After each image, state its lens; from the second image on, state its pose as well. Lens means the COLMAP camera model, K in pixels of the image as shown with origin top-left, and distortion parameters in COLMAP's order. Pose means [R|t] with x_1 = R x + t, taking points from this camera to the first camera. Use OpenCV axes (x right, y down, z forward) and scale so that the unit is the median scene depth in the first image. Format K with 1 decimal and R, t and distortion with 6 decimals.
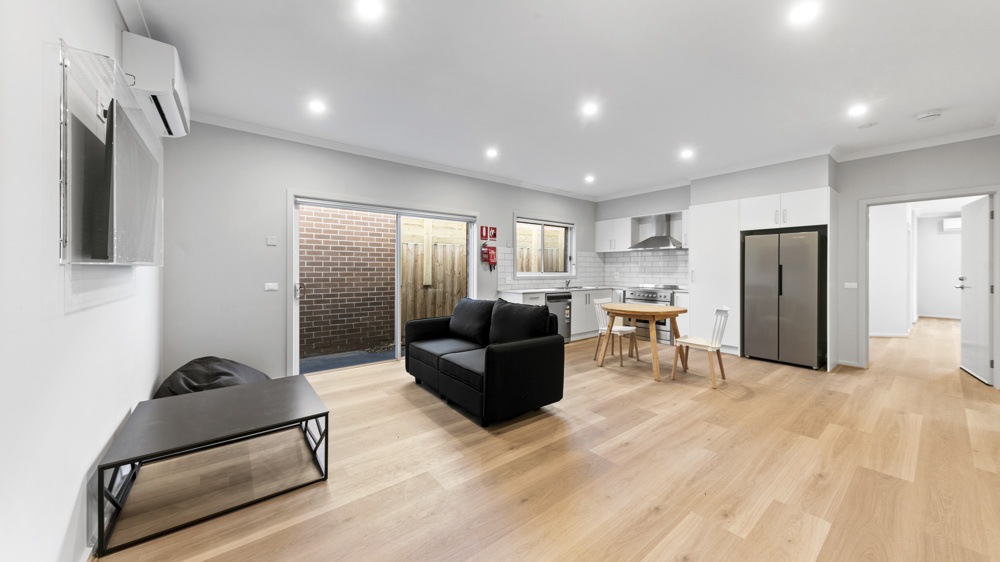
lens RADIAL K [[349.3, 0, 496.6], [0, 349.3, 272.8], [0, 0, 1]] dist [0.002830, -0.000414]
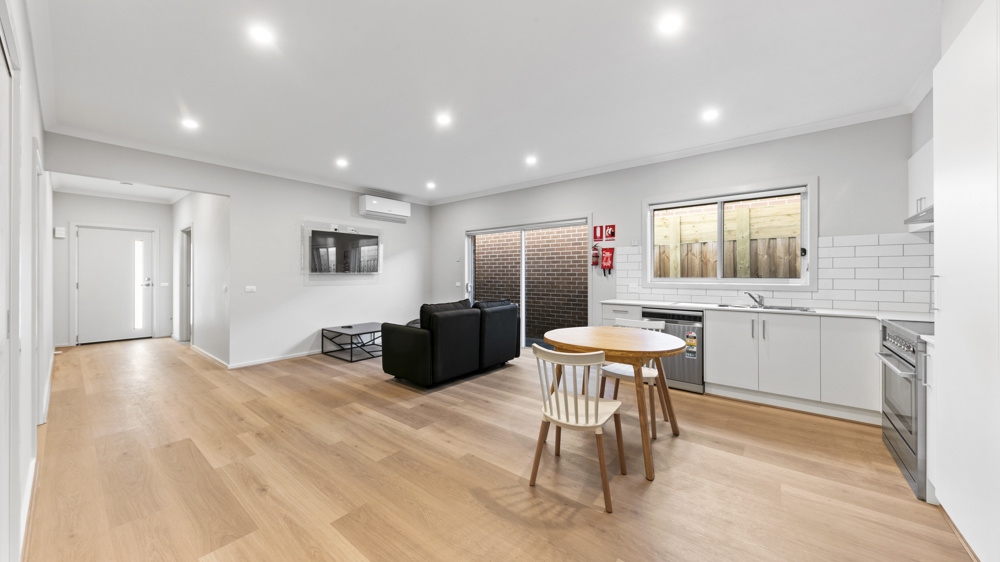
lens RADIAL K [[349.3, 0, 495.1], [0, 349.3, 274.7], [0, 0, 1]] dist [0.002830, -0.000414]
pose [[0.217567, -0.002174, -0.976043, 1.324695], [-0.010915, 0.999930, -0.004660, -0.002788], [0.975984, 0.011667, 0.217528, 0.933292]]
